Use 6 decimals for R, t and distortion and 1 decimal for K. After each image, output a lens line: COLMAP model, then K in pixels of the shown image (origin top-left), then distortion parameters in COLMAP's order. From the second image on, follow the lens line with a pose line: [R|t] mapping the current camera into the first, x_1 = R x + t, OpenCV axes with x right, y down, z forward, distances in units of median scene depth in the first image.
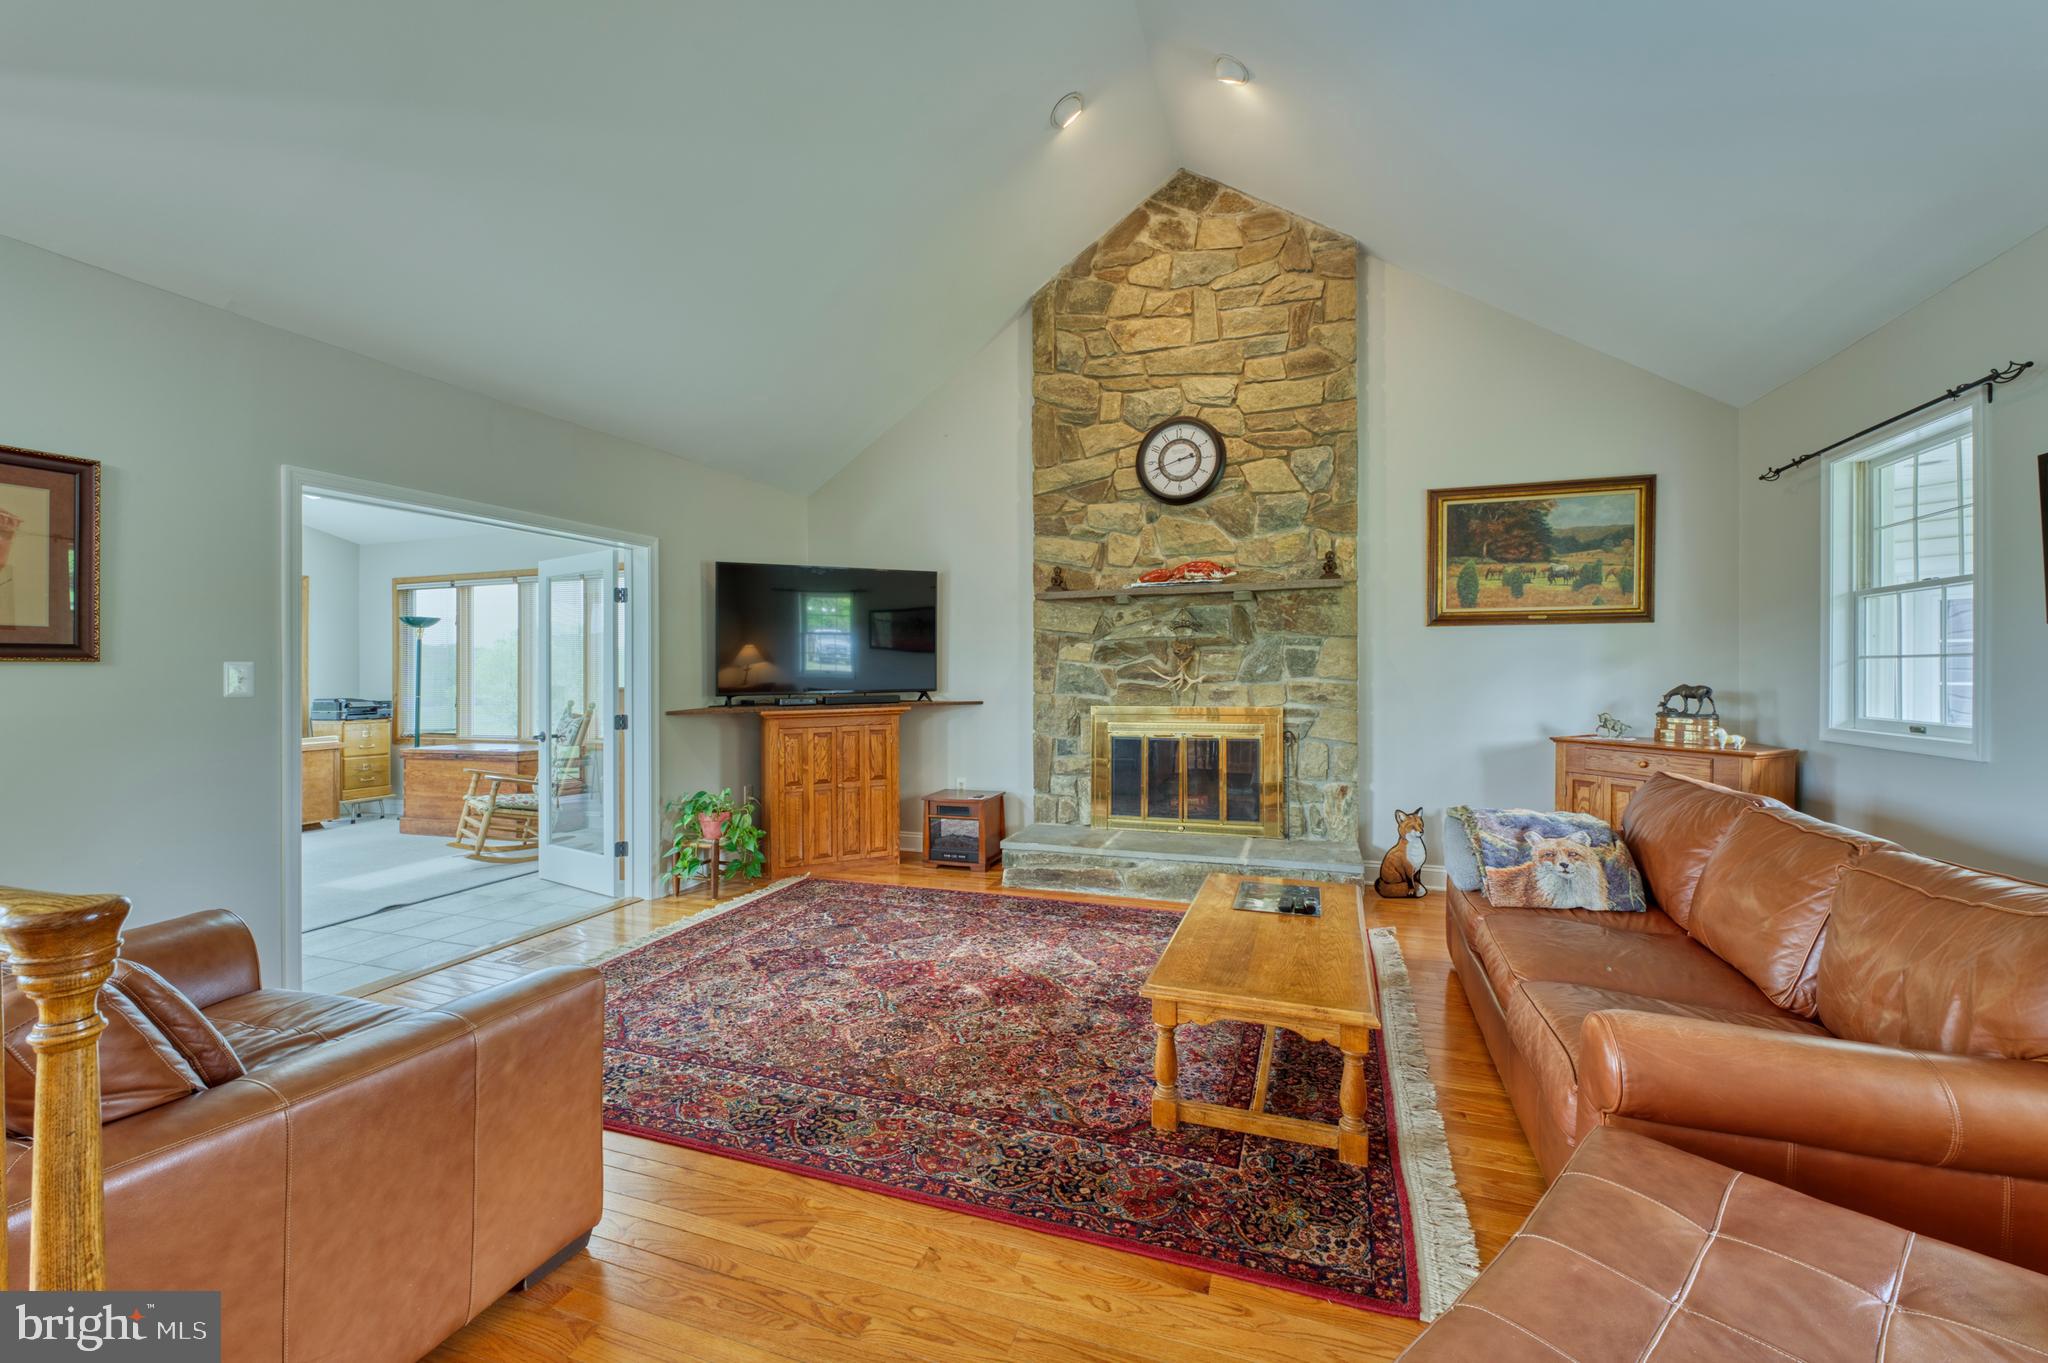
lens RADIAL K [[845.2, 0, 1032.7], [0, 845.2, 655.4], [0, 0, 1]] dist [-0.001766, -0.000177]
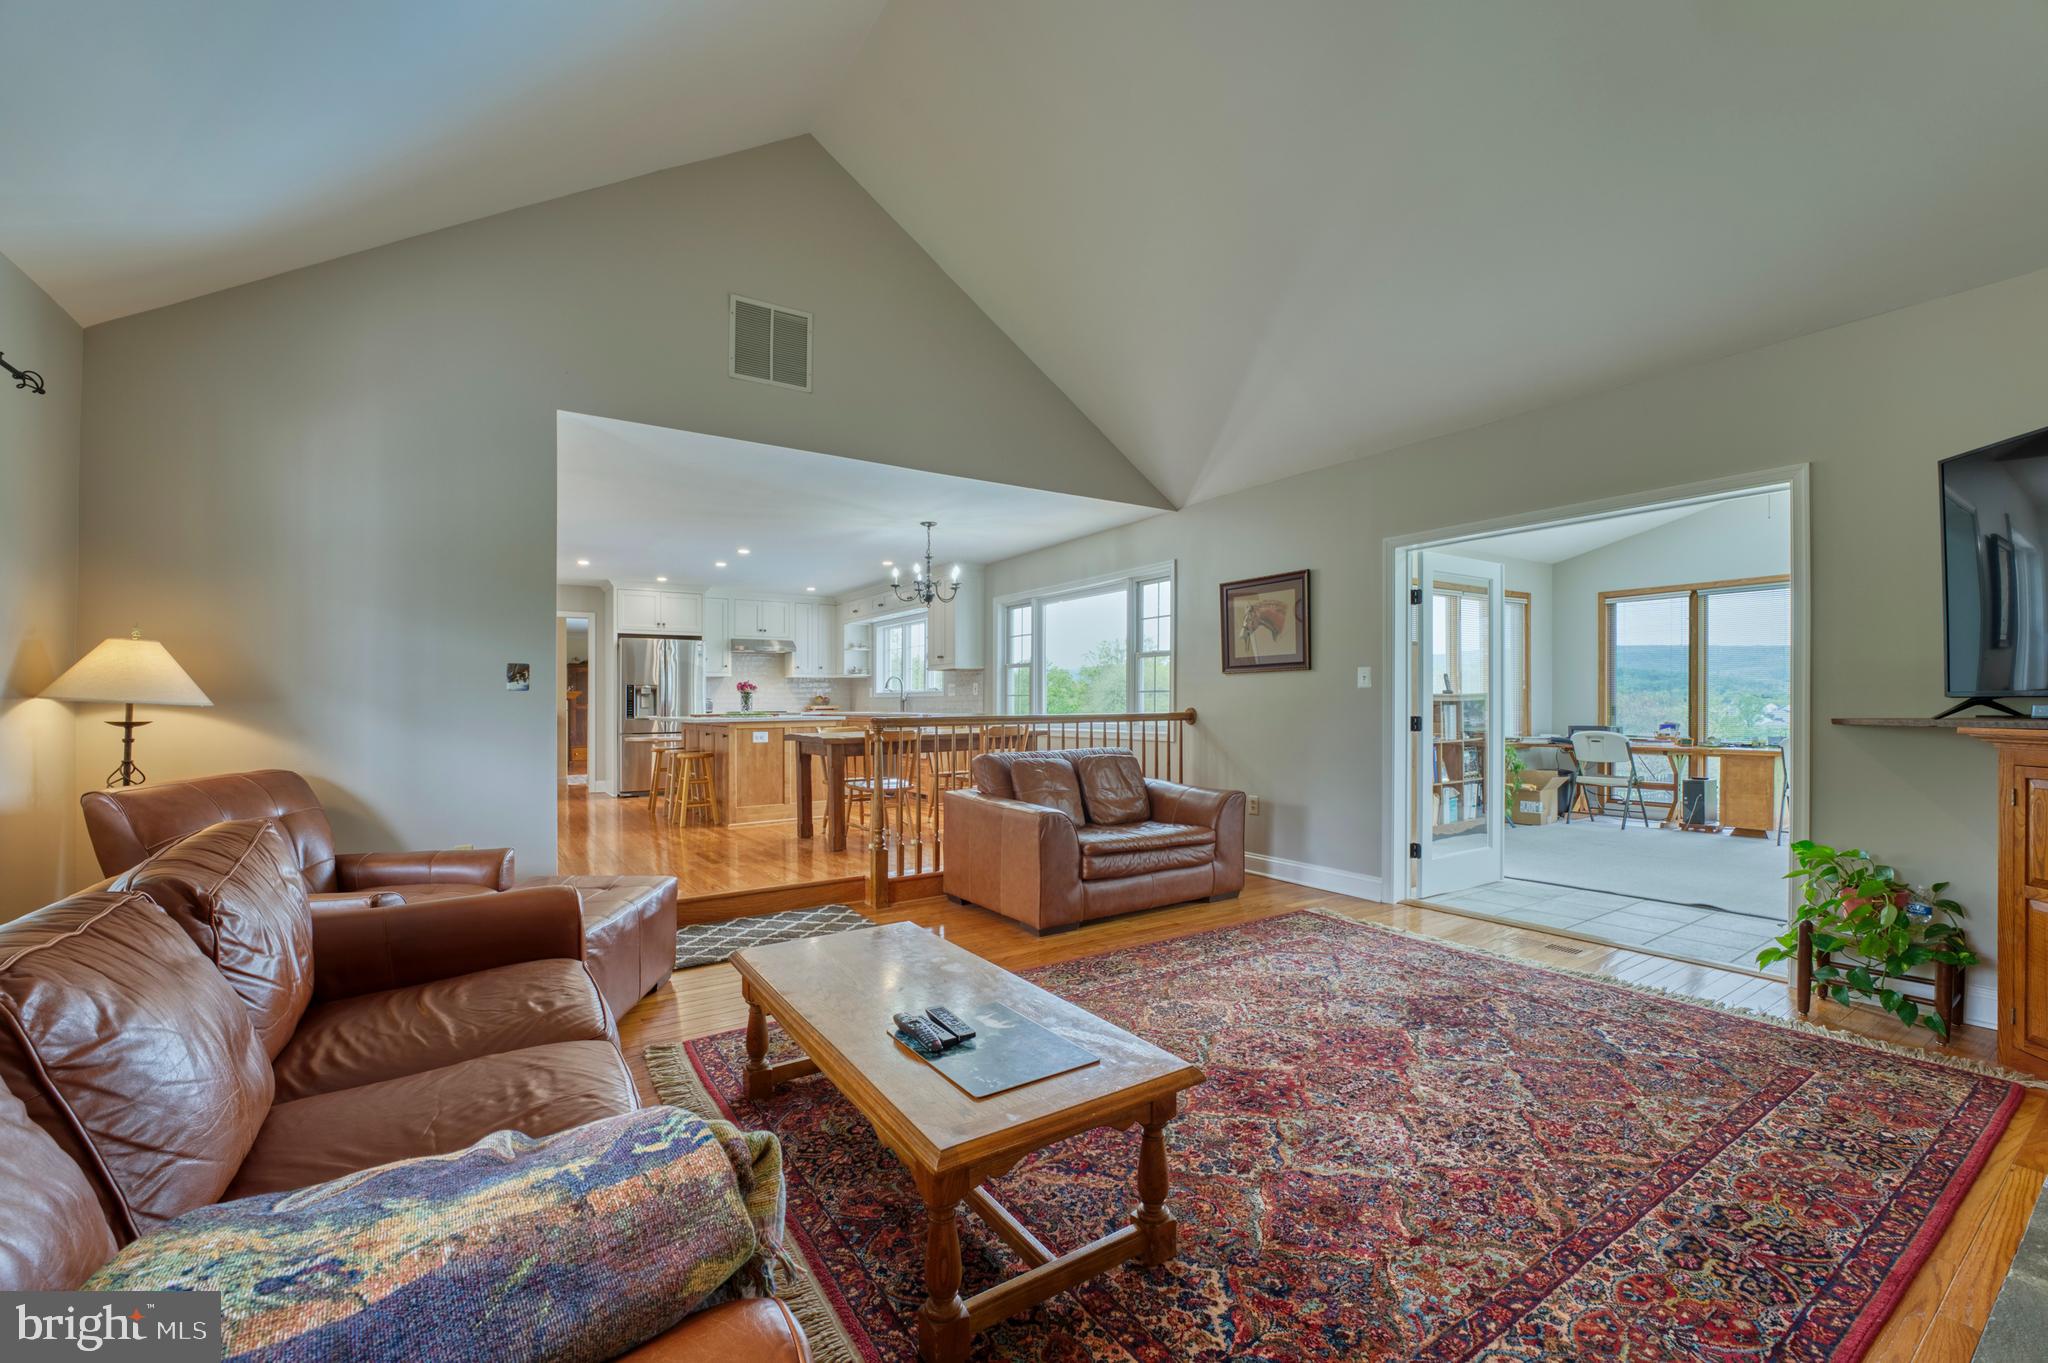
lens RADIAL K [[825.0, 0, 1031.9], [0, 825.0, 723.6], [0, 0, 1]] dist [-0.016917, 0.000210]
pose [[-0.593872, 0.036153, -0.803747, 0.445610], [0.023841, 0.999342, 0.027335, 0.033844], [0.804206, -0.002929, -0.594343, 0.854439]]
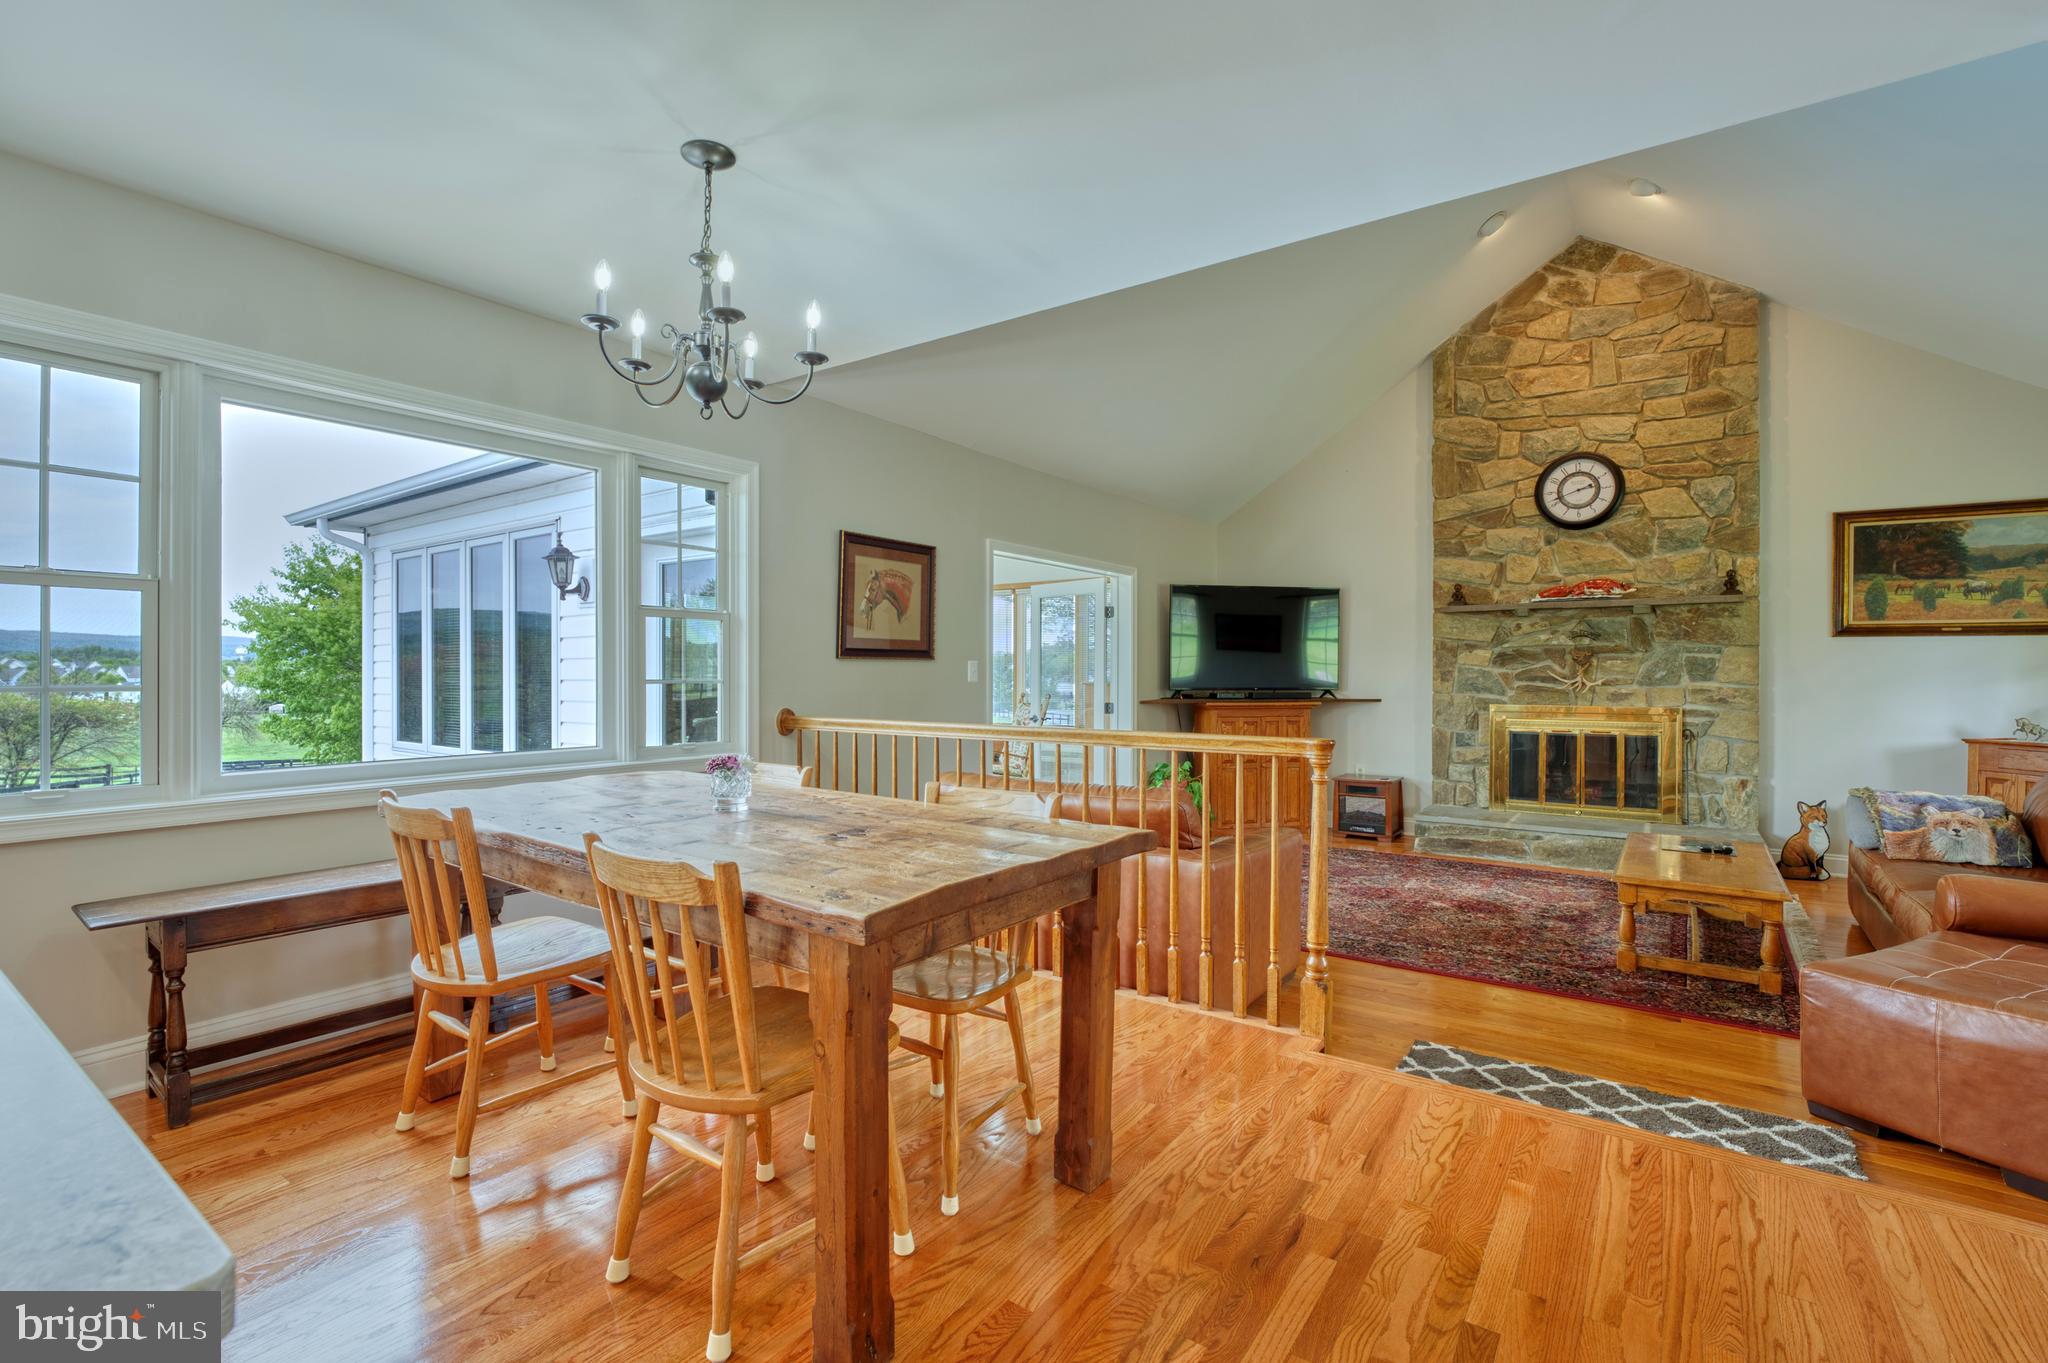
lens RADIAL K [[947.7, 0, 1018.4], [0, 947.7, 653.5], [0, 0, 1]] dist [-0.024129, 0.004502]
pose [[0.960121, 0.006819, -0.279503, -0.202806], [-0.007828, 0.999966, -0.002495, -0.001570], [0.279476, 0.004583, 0.960142, -0.443645]]
